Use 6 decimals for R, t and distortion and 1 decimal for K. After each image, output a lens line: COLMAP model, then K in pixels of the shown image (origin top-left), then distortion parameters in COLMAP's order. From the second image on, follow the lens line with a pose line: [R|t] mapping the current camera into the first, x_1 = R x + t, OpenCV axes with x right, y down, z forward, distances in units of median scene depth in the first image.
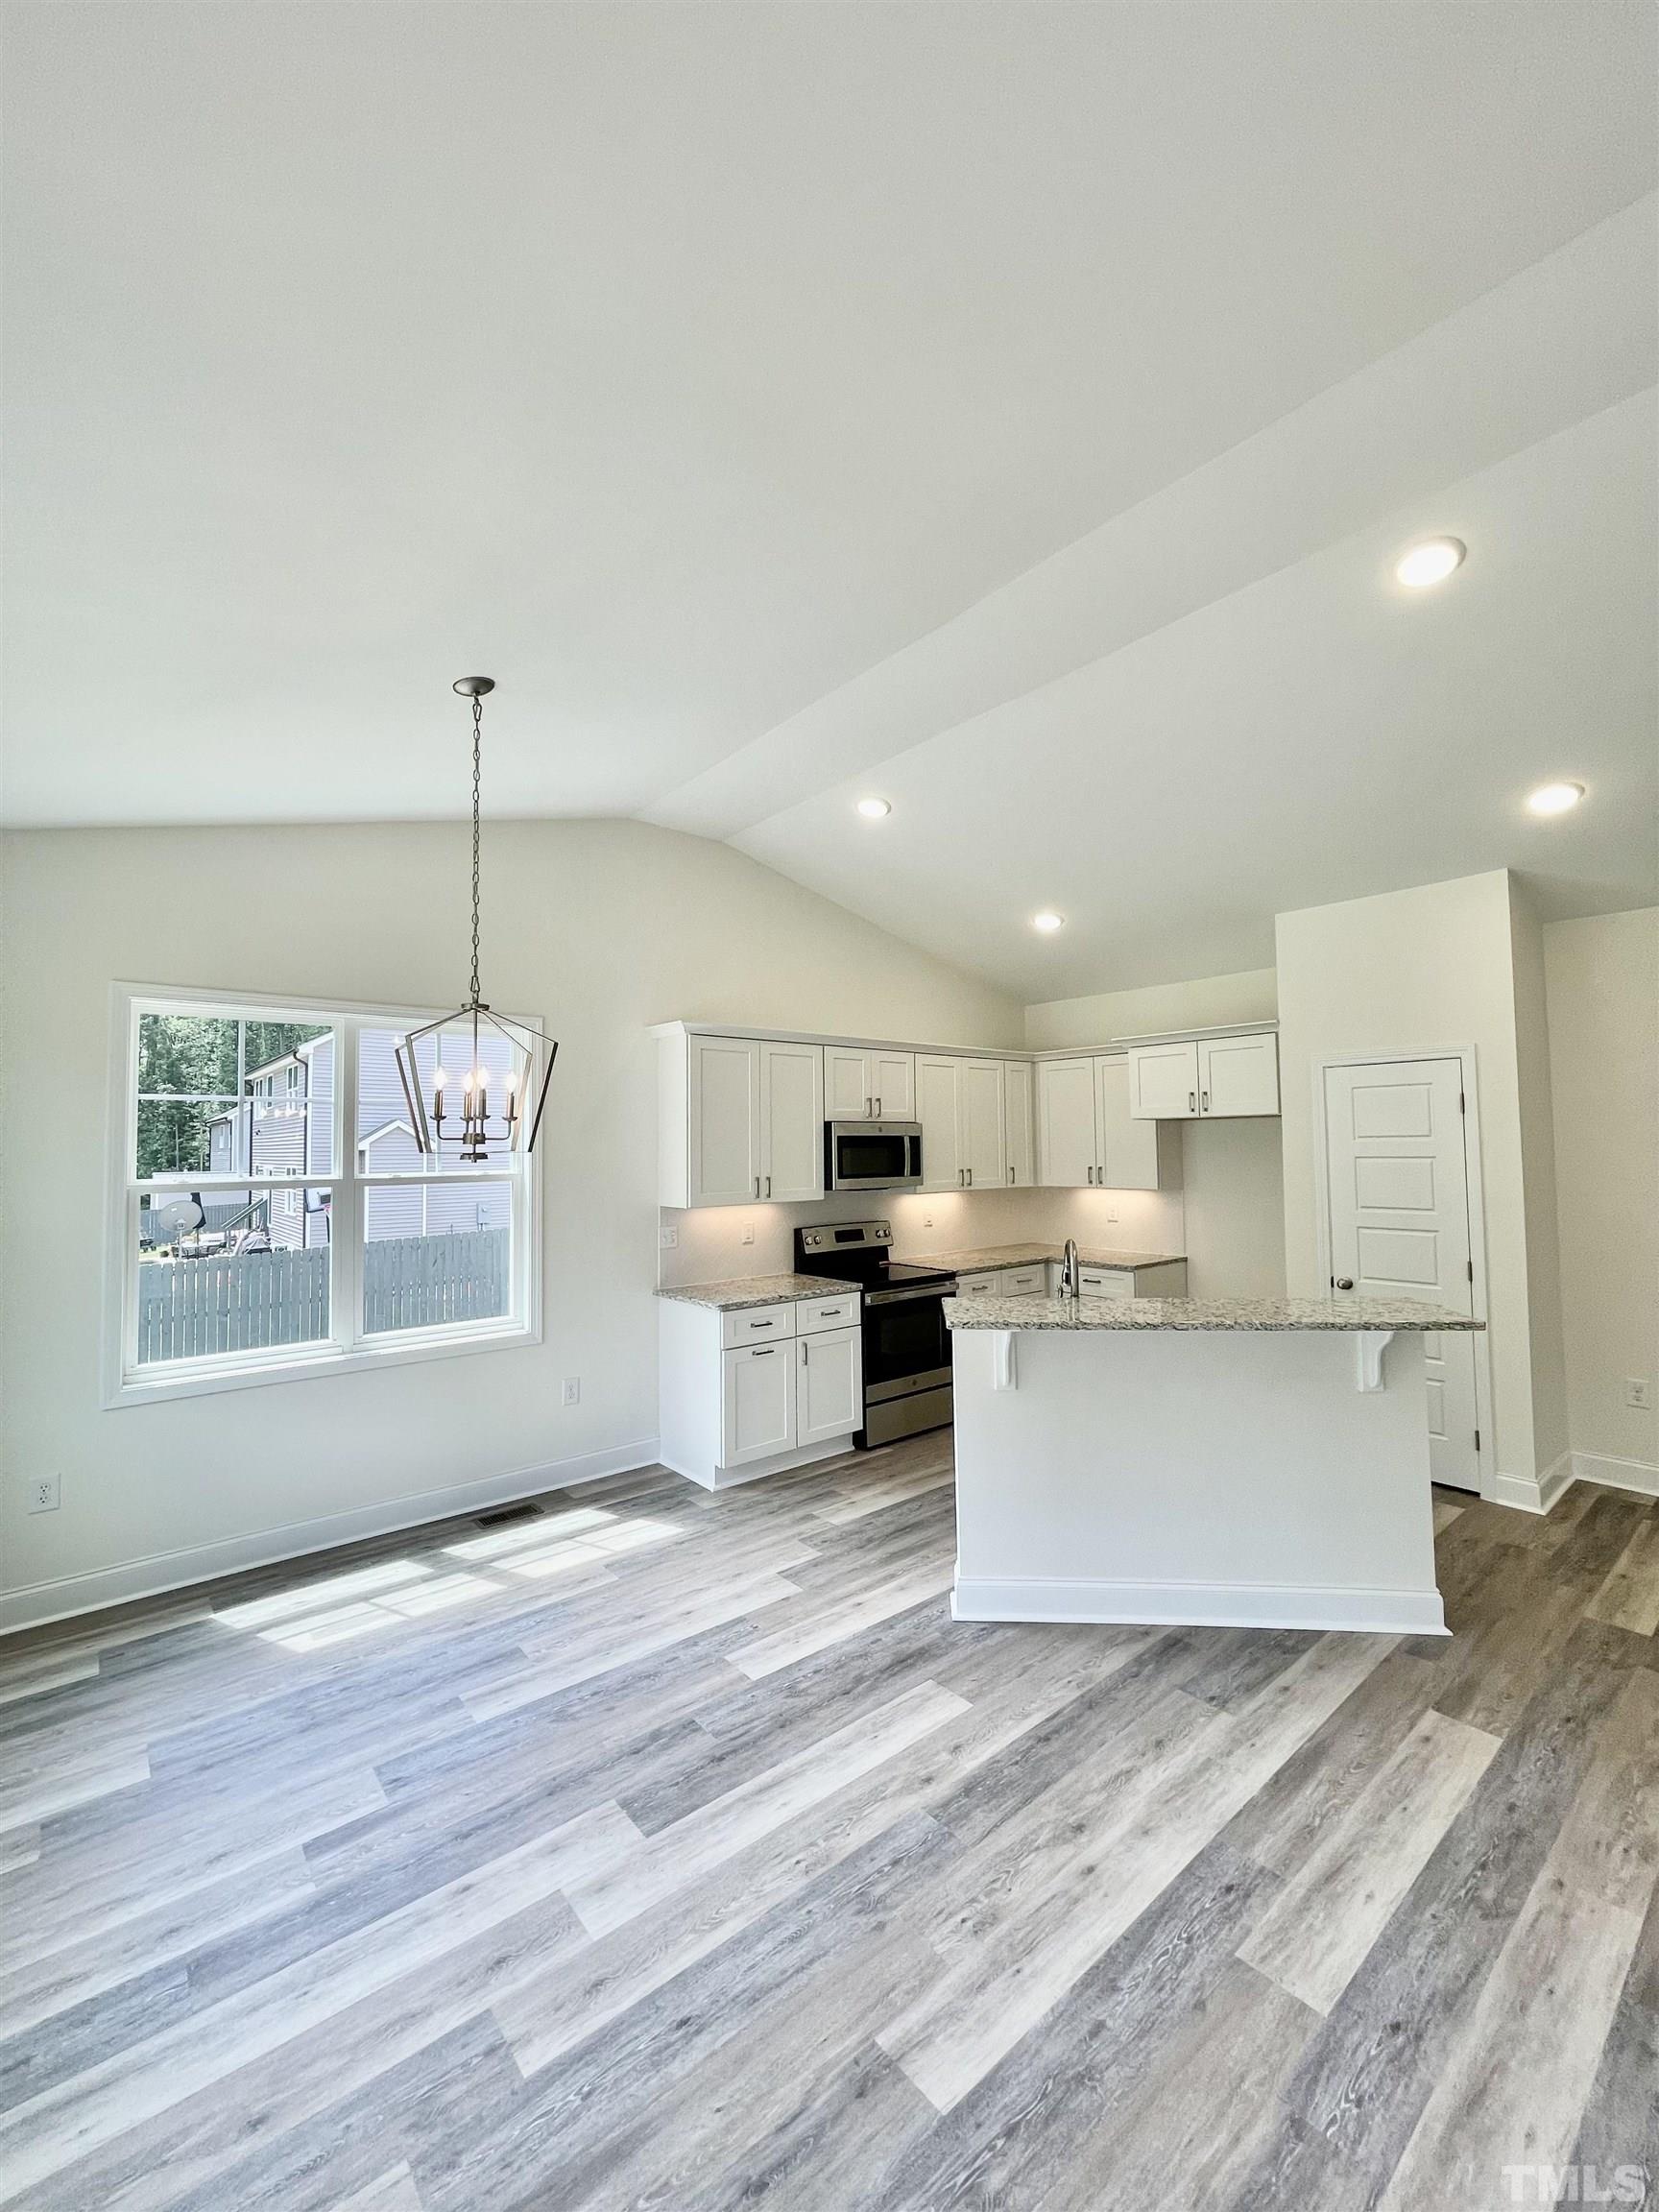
lens RADIAL K [[889.9, 0, 827.7], [0, 889.9, 1110.5], [0, 0, 1]] dist [0.006709, -0.001871]
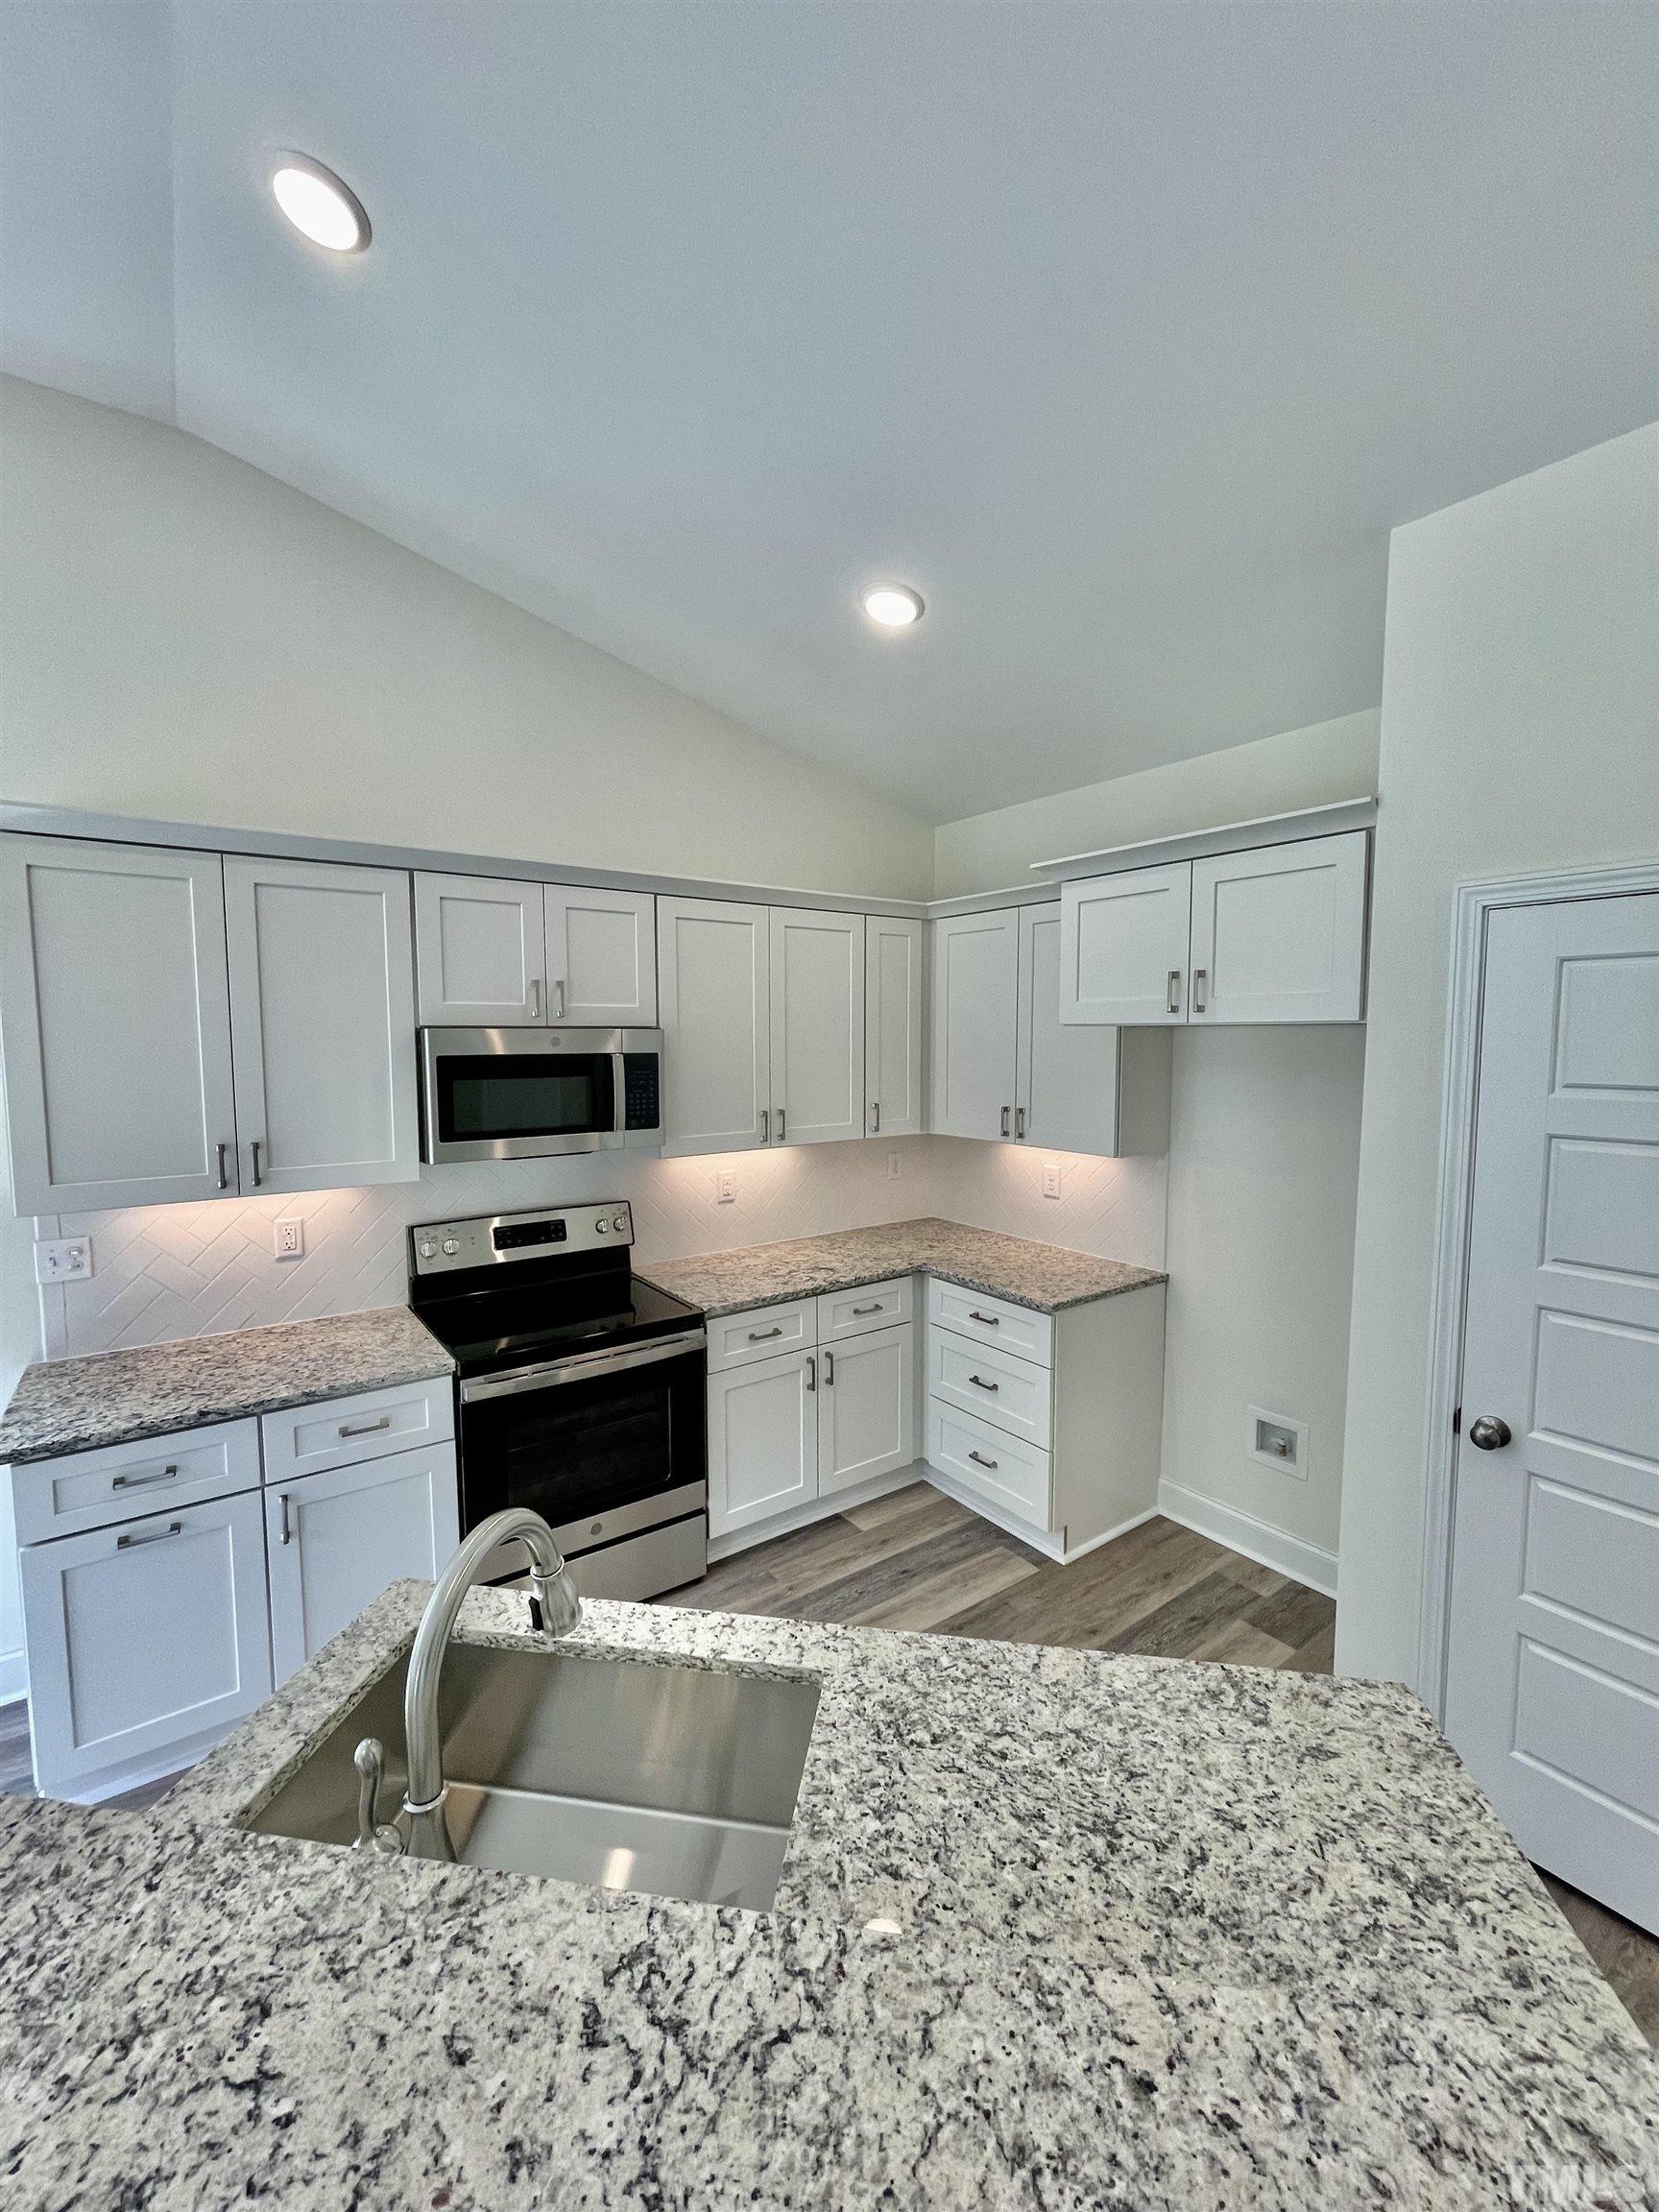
lens RADIAL K [[889.9, 0, 828.7], [0, 889.9, 1100.6], [0, 0, 1]] dist [0.006709, -0.001871]
pose [[0.996872, 0.016047, -0.077386, 0.243159], [-0.006643, 0.992718, 0.120280, -0.007958], [0.078753, -0.119390, 0.989719, 0.469606]]
